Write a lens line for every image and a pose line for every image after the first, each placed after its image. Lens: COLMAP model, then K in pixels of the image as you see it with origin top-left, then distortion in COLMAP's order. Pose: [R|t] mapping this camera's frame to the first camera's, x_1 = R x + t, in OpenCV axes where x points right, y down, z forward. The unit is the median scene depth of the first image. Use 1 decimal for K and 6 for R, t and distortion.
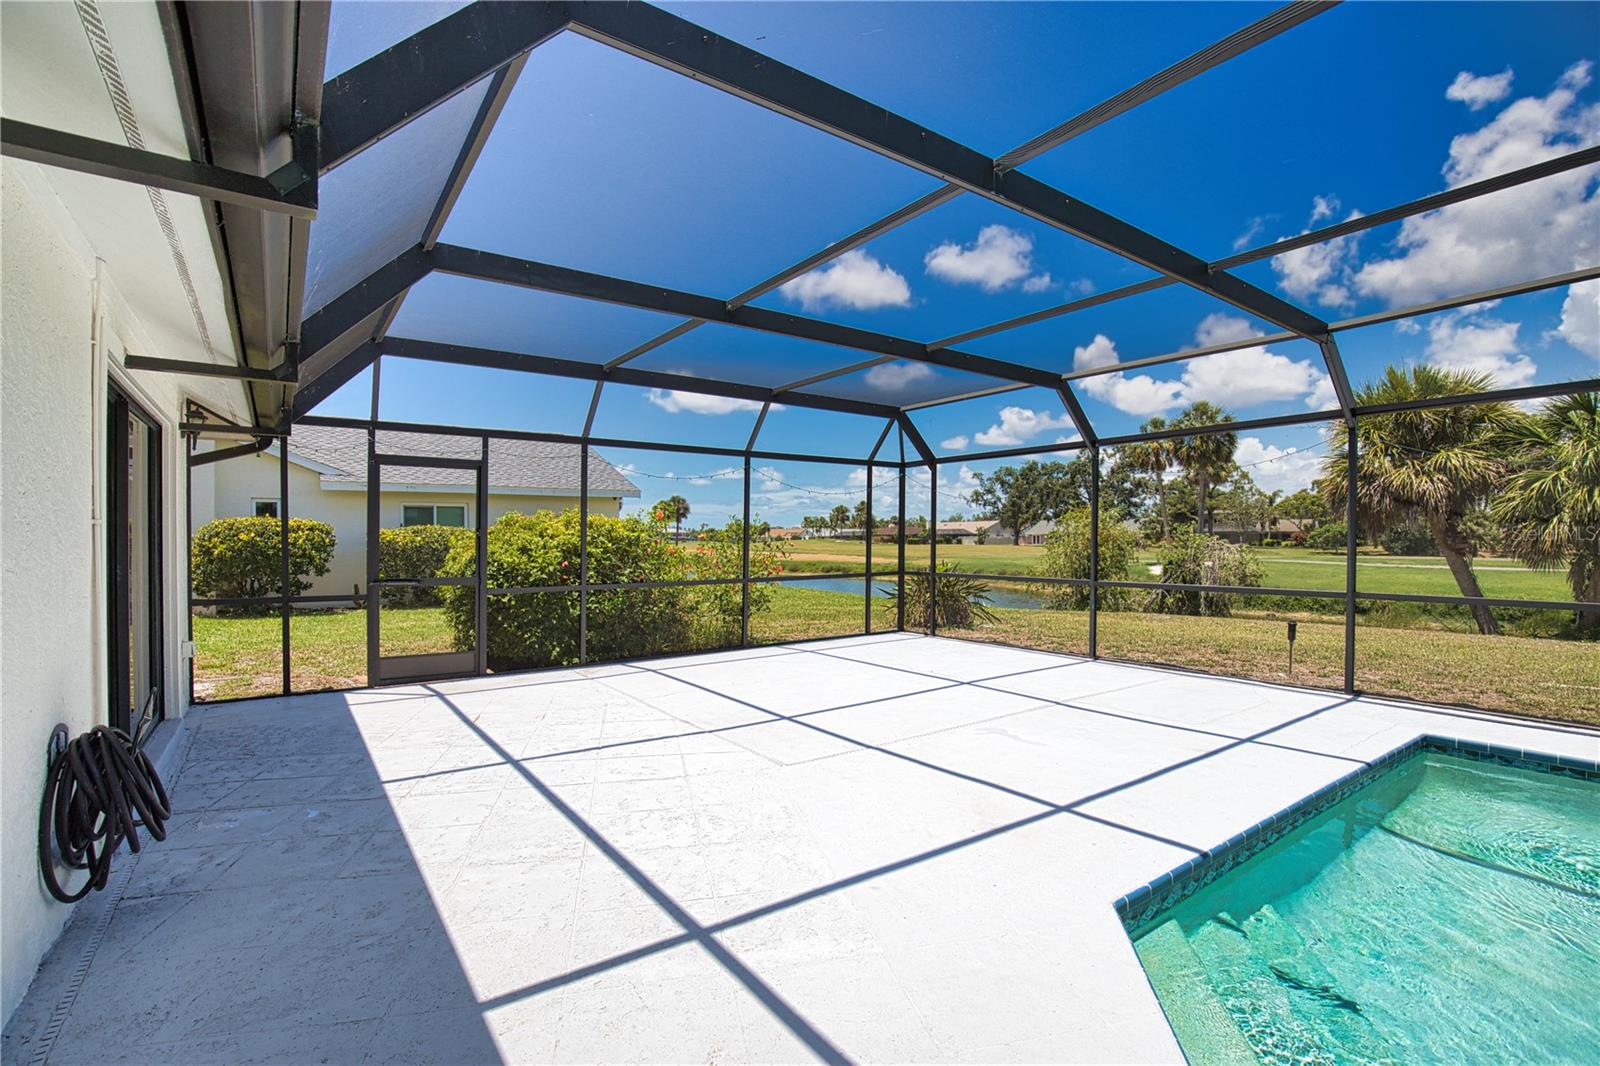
lens RADIAL K [[729.1, 0, 806.5], [0, 729.1, 539.4], [0, 0, 1]] dist [-0.041054, 0.009748]
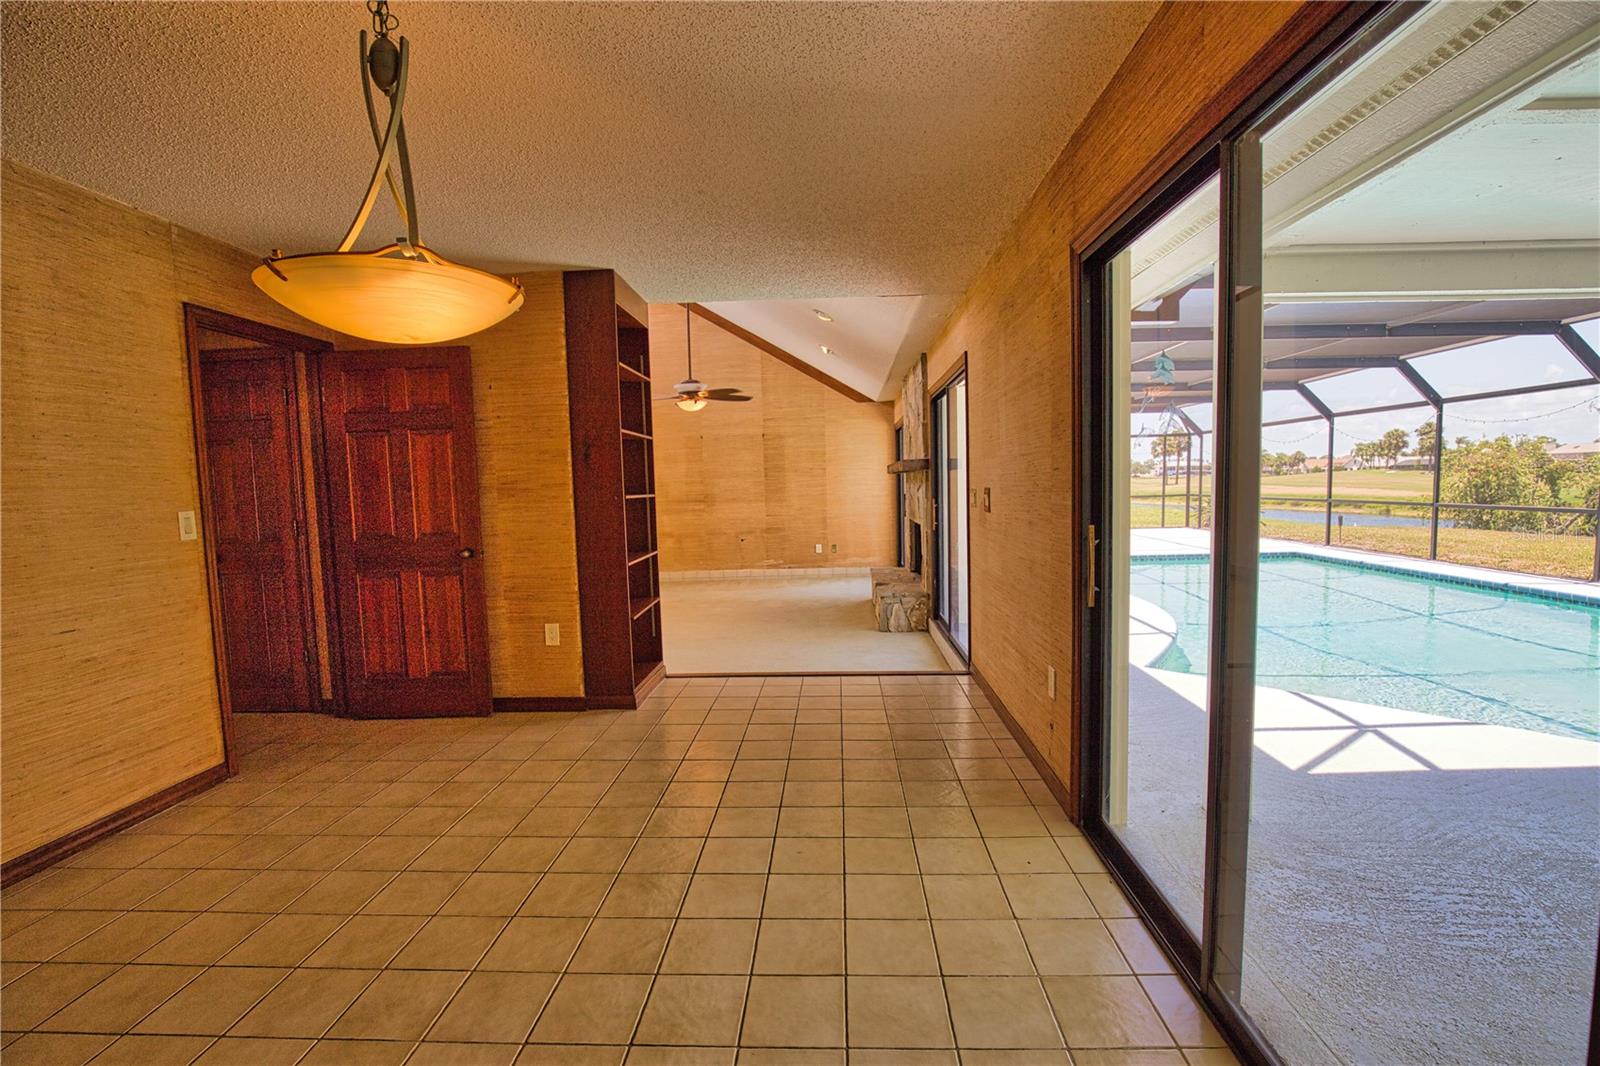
lens RADIAL K [[729.1, 0, 806.5], [0, 729.1, 539.4], [0, 0, 1]] dist [-0.041054, 0.009748]
pose [[0.782975, 0.031576, -0.621251, 0.042277], [0.022738, 0.996591, 0.079310, -0.000970], [0.621637, -0.076224, 0.779588, -0.092739]]
